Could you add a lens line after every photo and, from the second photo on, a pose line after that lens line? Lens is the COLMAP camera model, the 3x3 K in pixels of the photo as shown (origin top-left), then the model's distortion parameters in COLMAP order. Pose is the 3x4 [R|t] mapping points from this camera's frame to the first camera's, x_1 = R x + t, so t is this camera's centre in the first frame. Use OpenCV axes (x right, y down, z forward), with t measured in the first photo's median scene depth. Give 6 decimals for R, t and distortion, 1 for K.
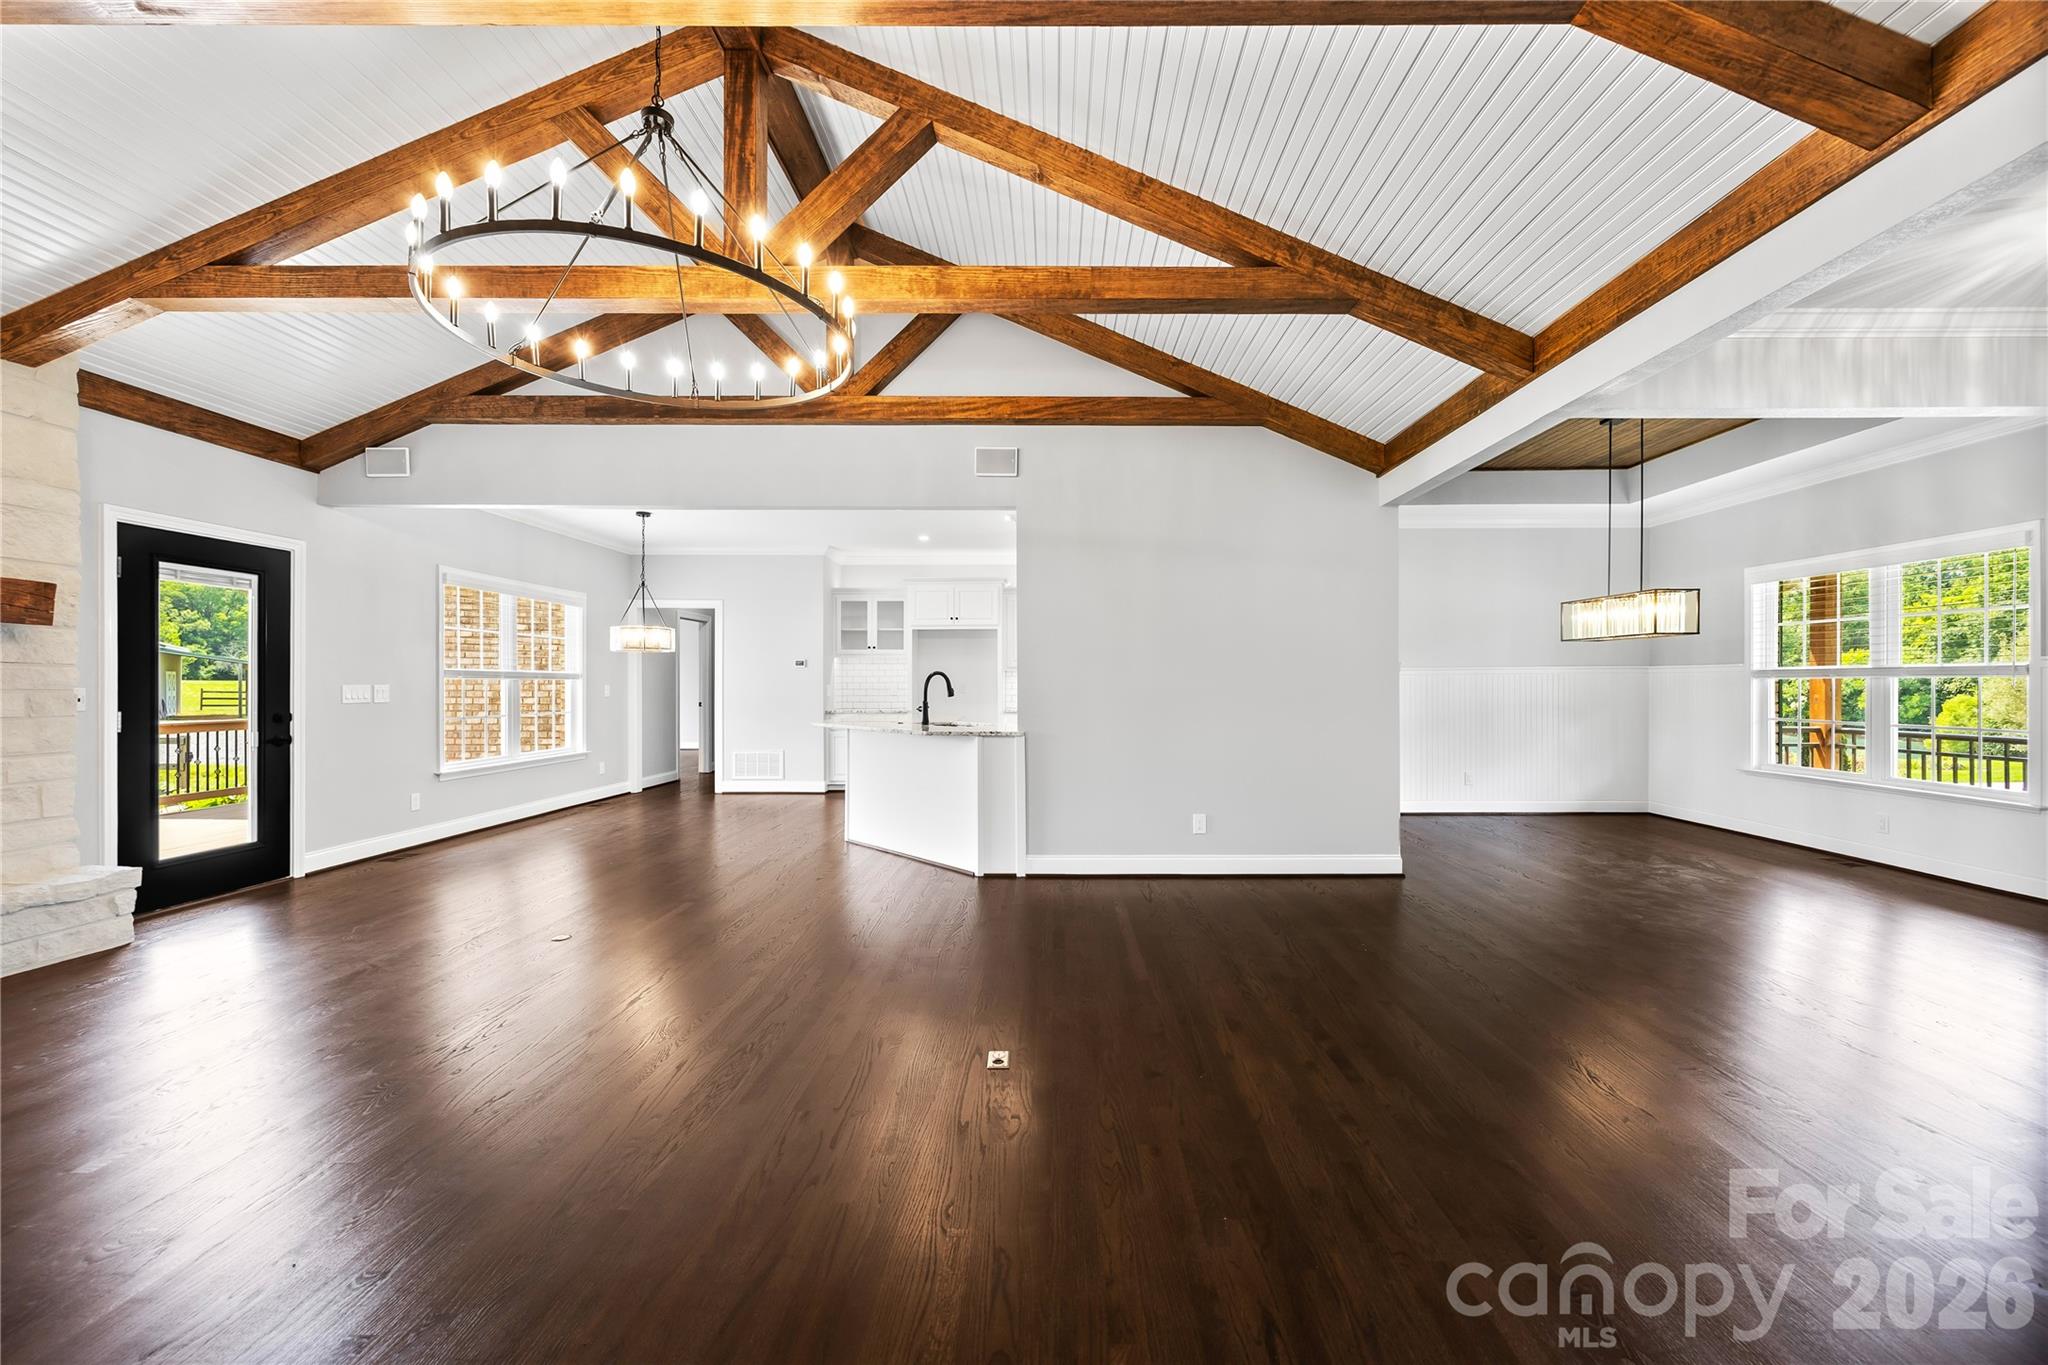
lens RADIAL K [[796.6, 0, 1060.4], [0, 796.6, 687.2], [0, 0, 1]] dist [-0.002317, 0.000158]
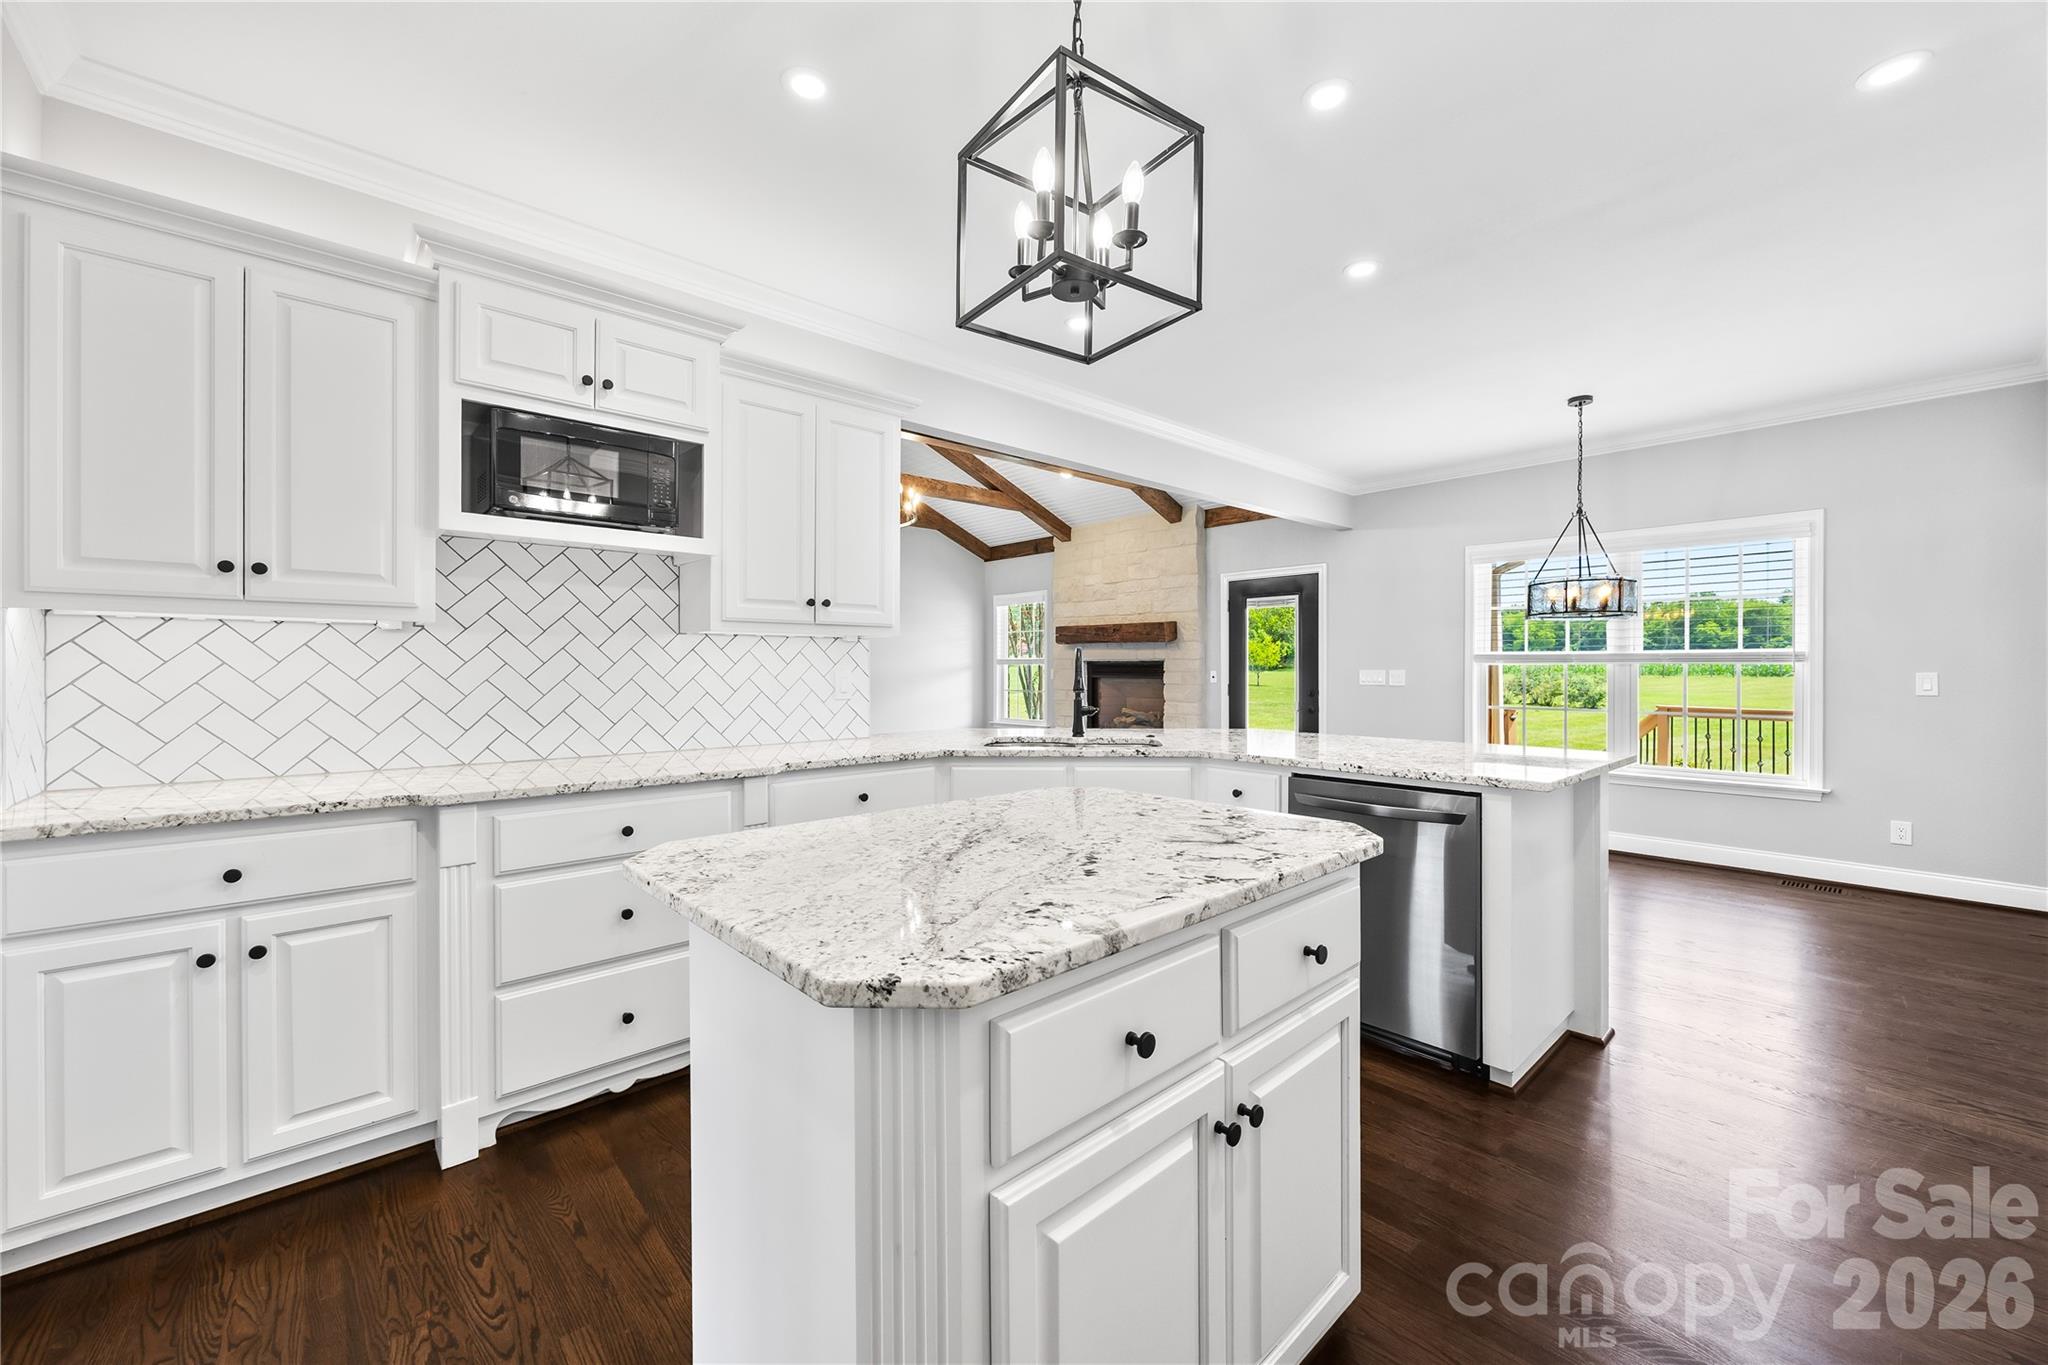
lens RADIAL K [[796.6, 0, 1022.6], [0, 796.6, 673.2], [0, 0, 1]] dist [-0.002317, 0.000158]
pose [[-0.752161, 0.003768, -0.658969, 0.323309], [-0.003774, 0.999943, 0.010025, -0.008916], [0.658969, 0.010027, -0.752103, 1.695180]]
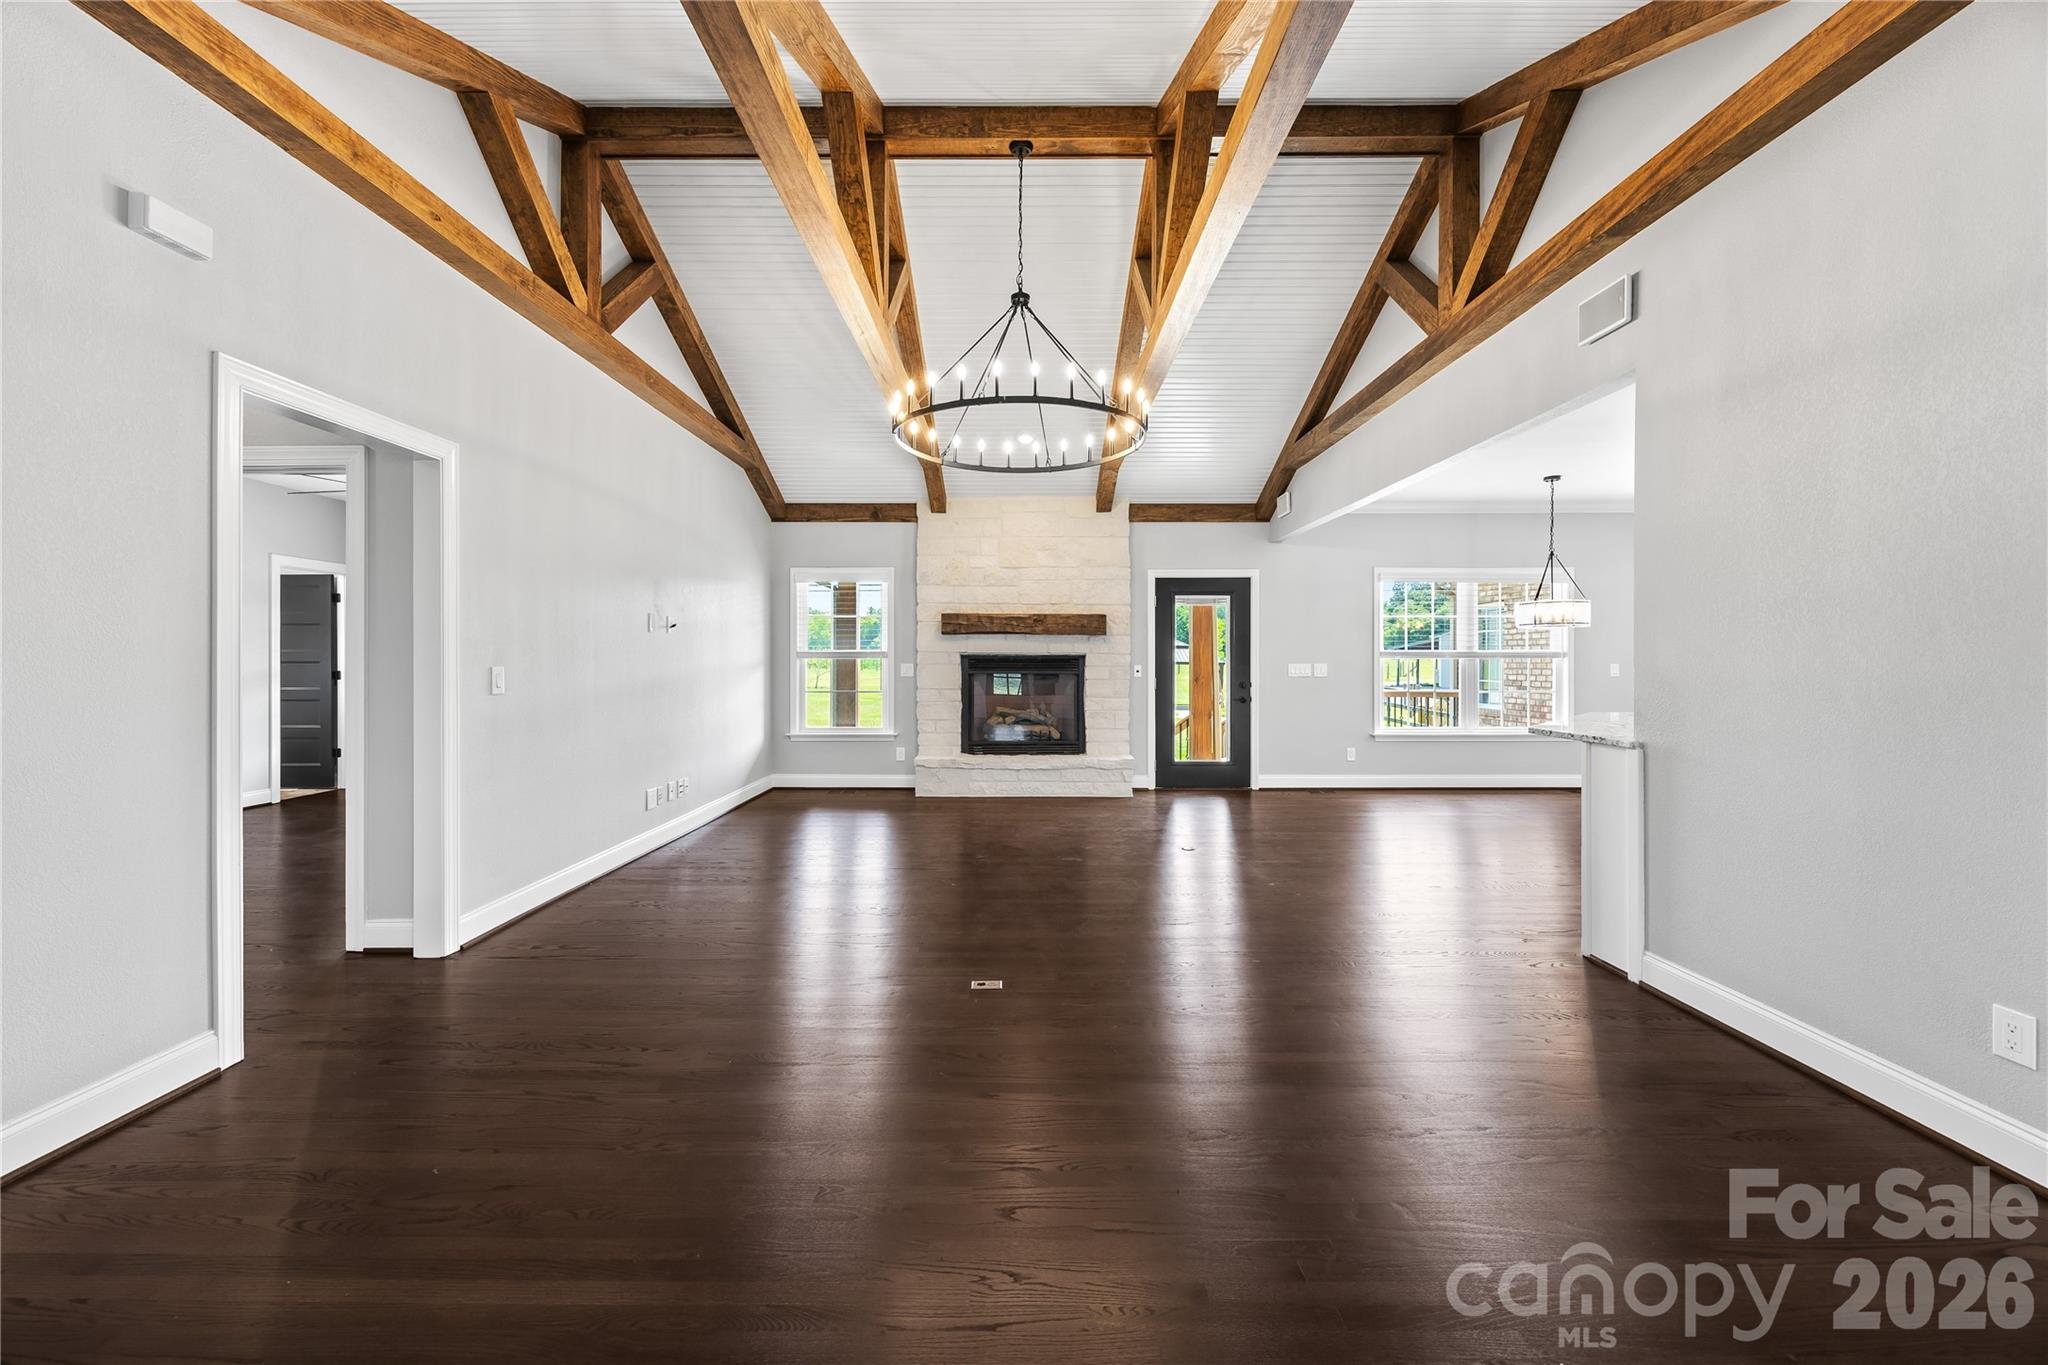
lens RADIAL K [[796.6, 0, 1010.8], [0, 796.6, 665.8], [0, 0, 1]] dist [-0.002317, 0.000158]
pose [[-0.012514, 0.002255, -0.999919, 0.576680], [-0.004112, 0.999989, 0.002307, -0.001294], [0.999913, 0.004141, -0.012505, 0.554670]]
